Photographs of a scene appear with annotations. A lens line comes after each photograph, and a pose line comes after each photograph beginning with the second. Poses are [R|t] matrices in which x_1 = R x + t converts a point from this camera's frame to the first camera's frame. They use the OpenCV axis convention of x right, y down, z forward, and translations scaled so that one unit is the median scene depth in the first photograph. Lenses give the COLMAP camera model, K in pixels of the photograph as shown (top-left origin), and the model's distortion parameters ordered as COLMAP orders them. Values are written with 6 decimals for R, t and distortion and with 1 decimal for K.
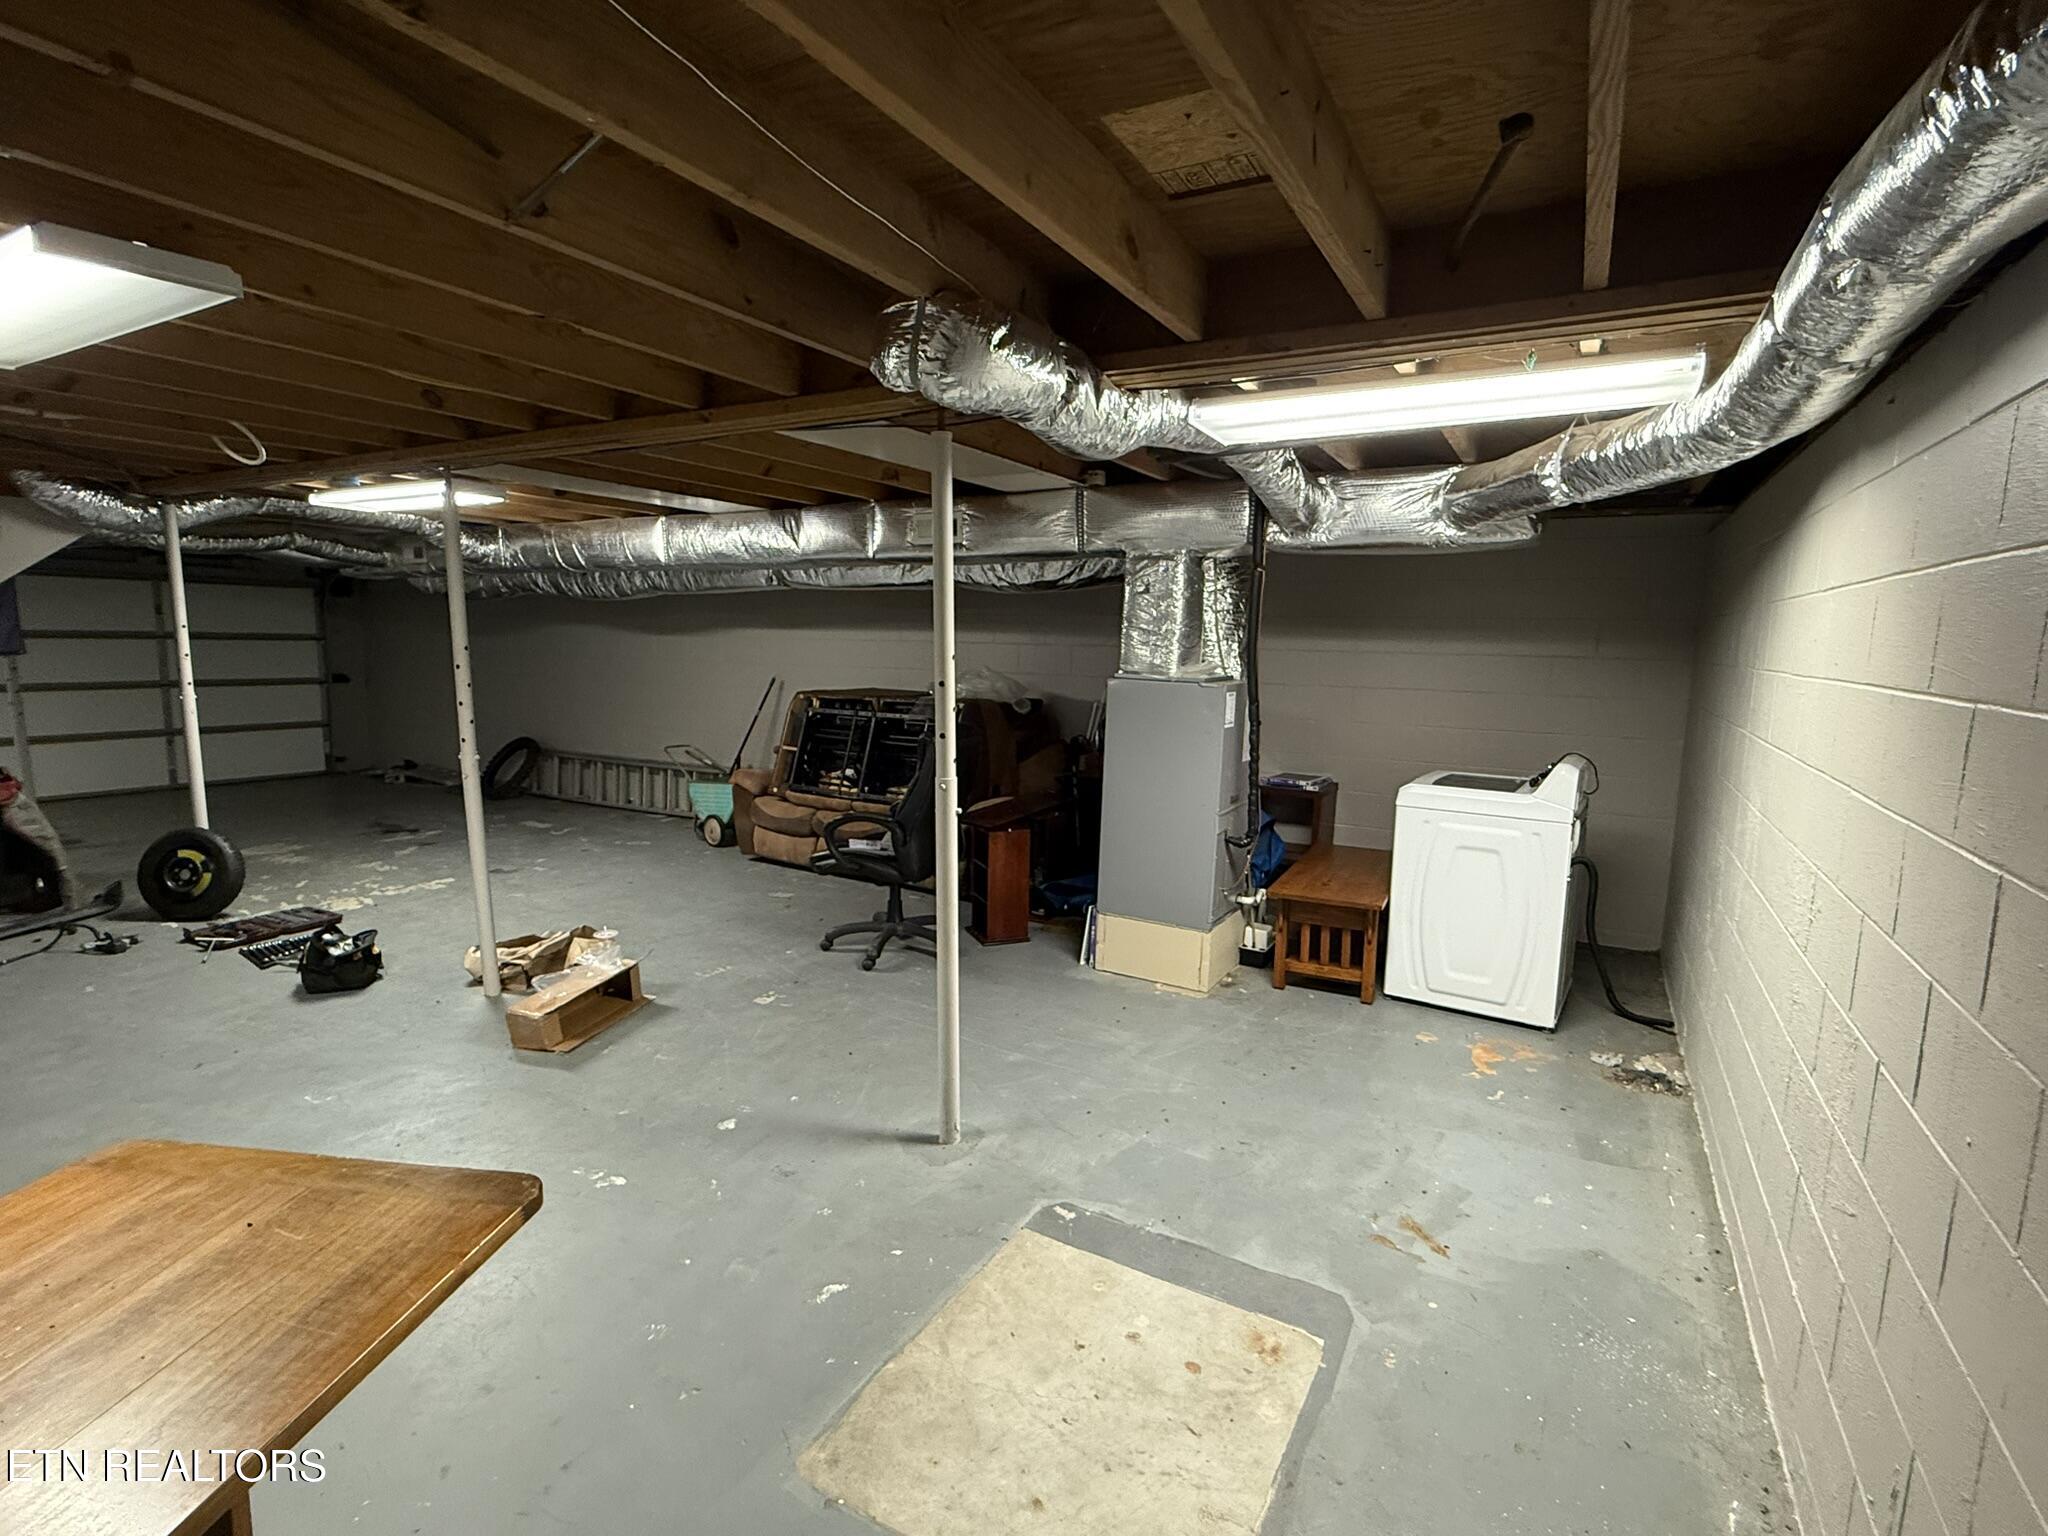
lens RADIAL K [[975.7, 0, 1015.8], [0, 975.7, 772.5], [0, 0, 1]] dist [-0.000803, -0.000875]
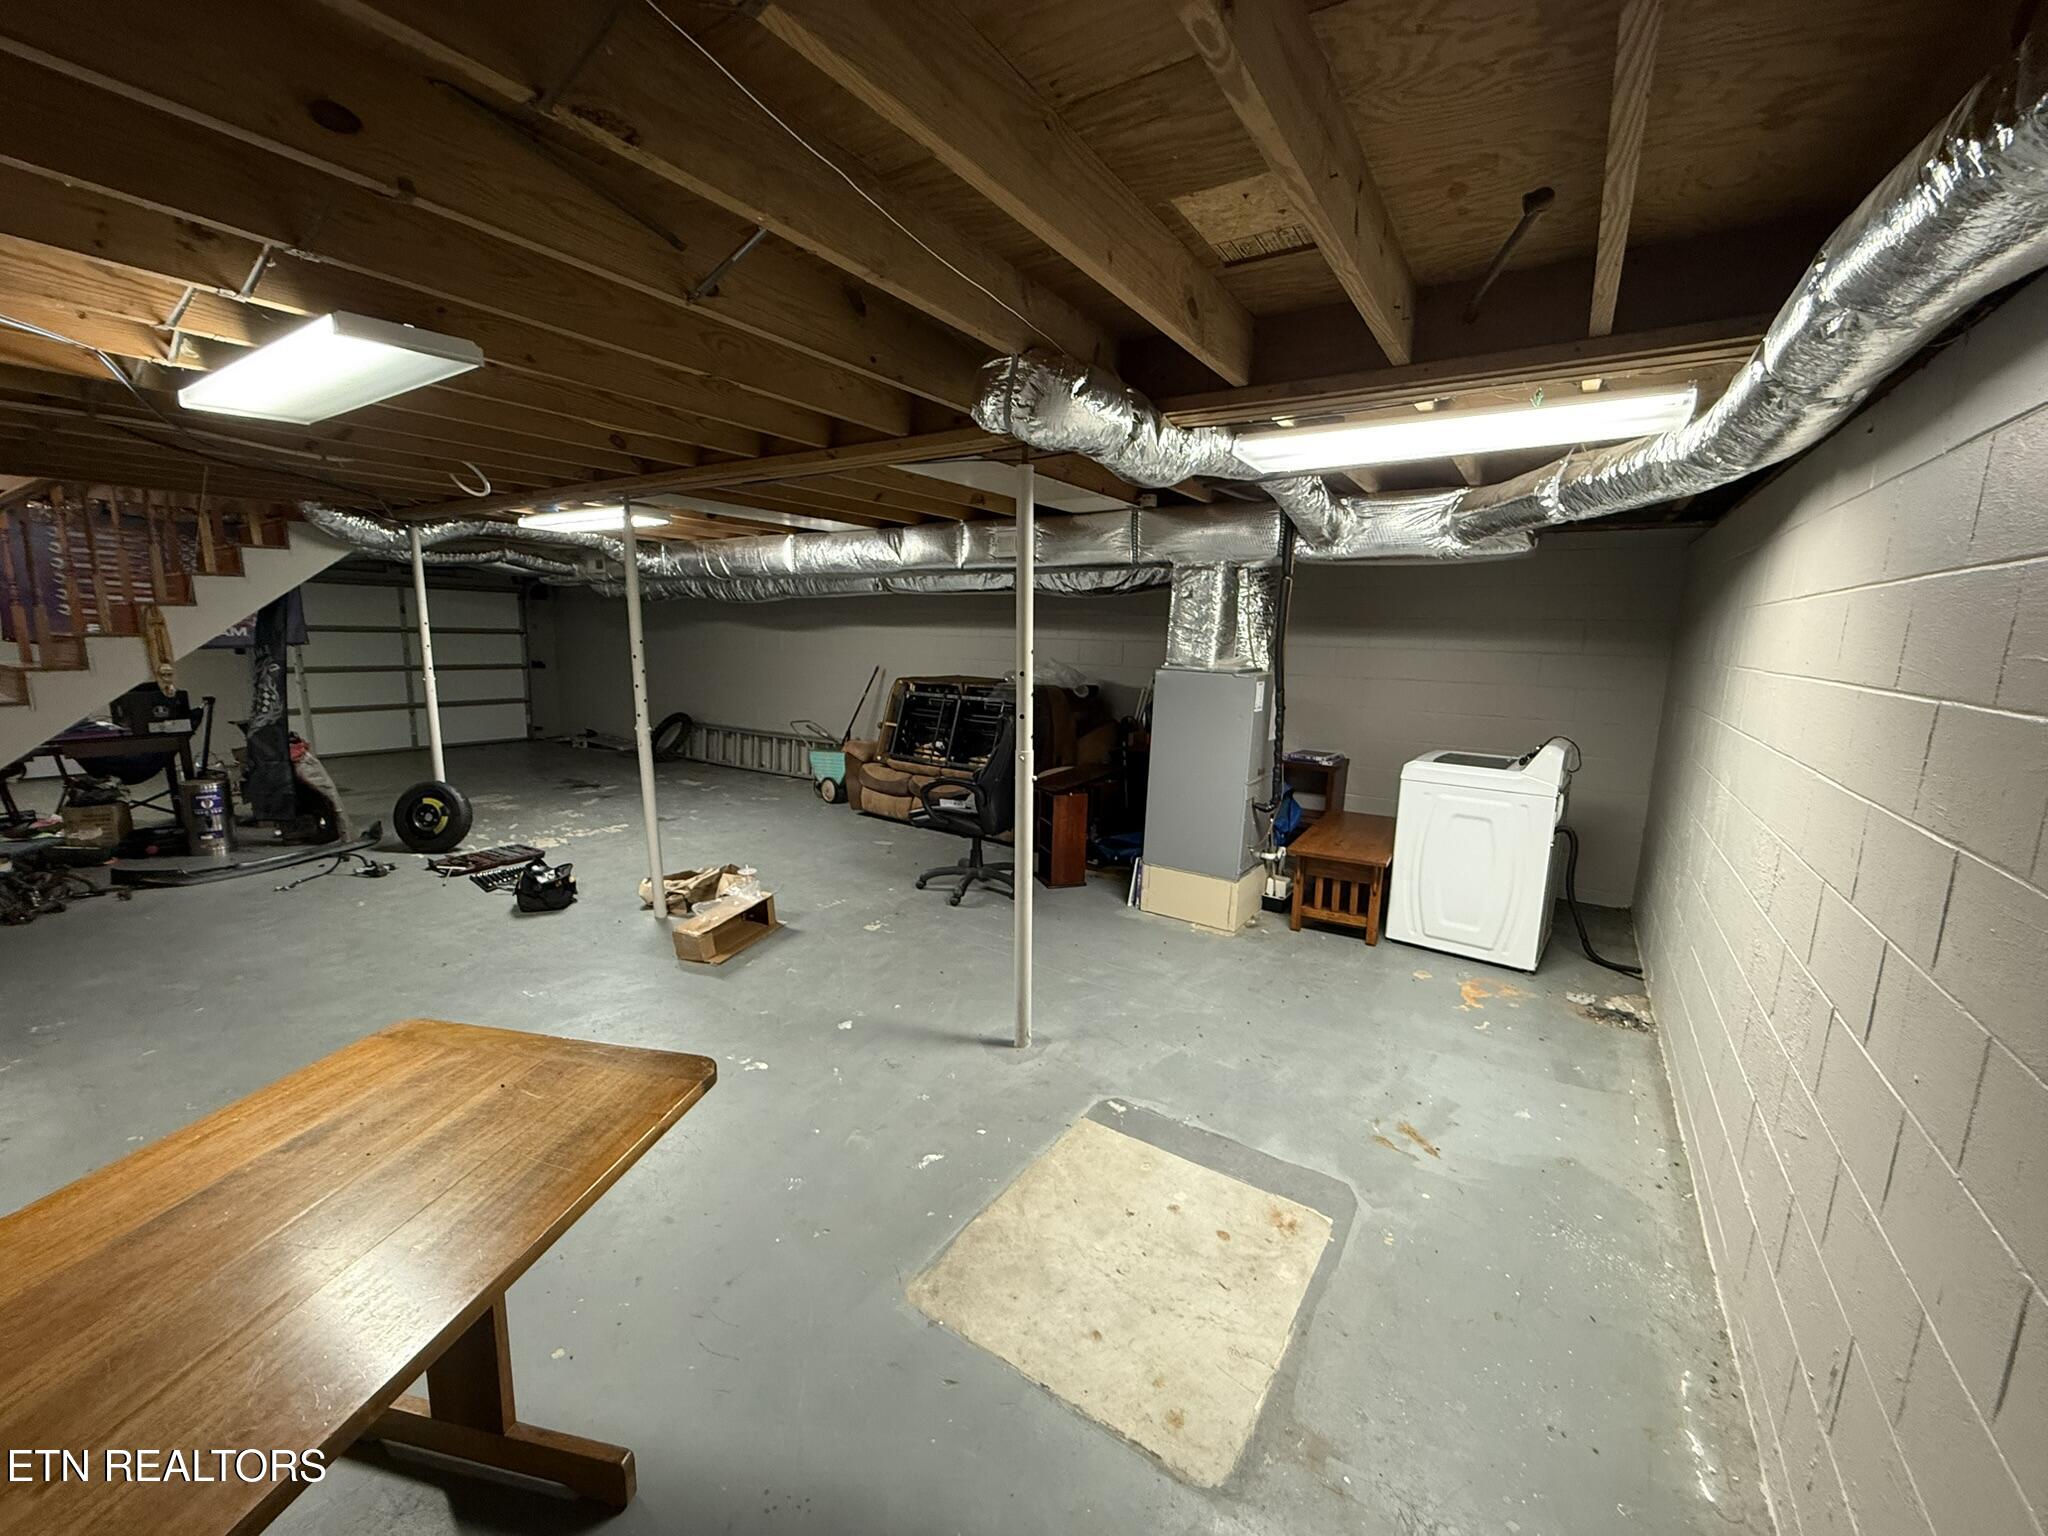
lens RADIAL K [[807.8, 0, 1012.8], [0, 807.8, 769.5], [0, 0, 1]] dist [-0.002270, -0.000047]
pose [[0.997360, 0.015640, -0.070916, -0.014566], [-0.013518, 0.999449, 0.030310, -0.001844], [0.071351, -0.029272, 0.997022, -0.010097]]
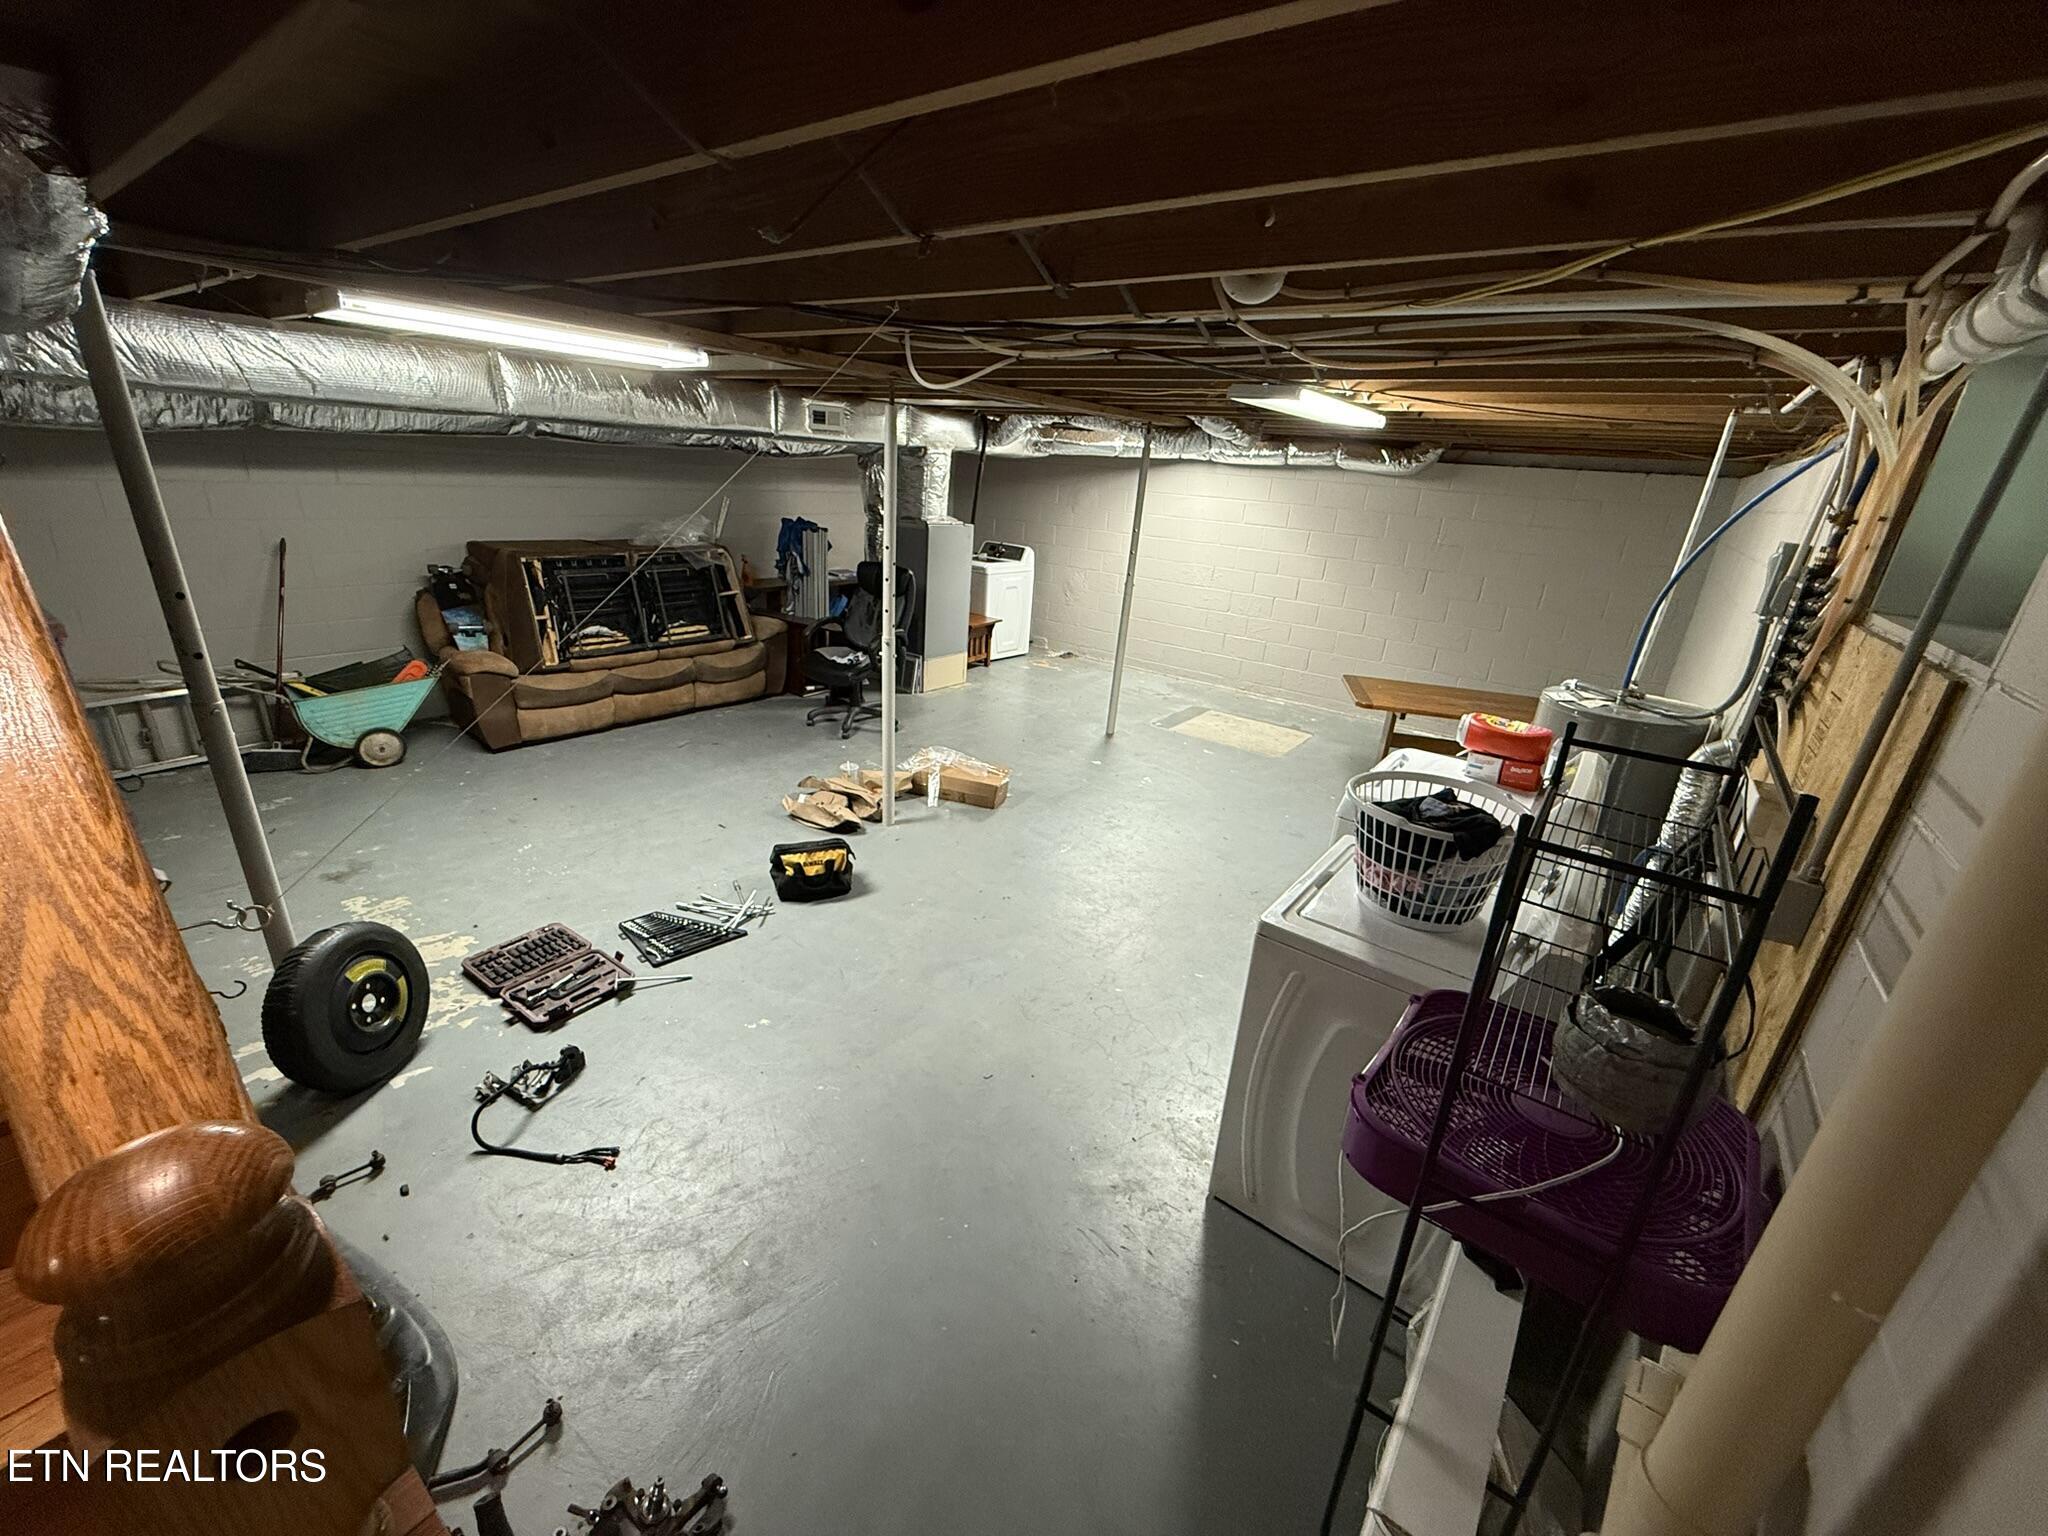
lens RADIAL K [[807.8, 0, 1013.6], [0, 807.8, 761.7], [0, 0, 1]] dist [-0.002270, -0.000047]
pose [[0.134384, -0.357993, 0.924003, -2.291504], [0.069586, 0.933569, 0.351579, -0.336330], [-0.988483, 0.017051, 0.150368, 1.044727]]
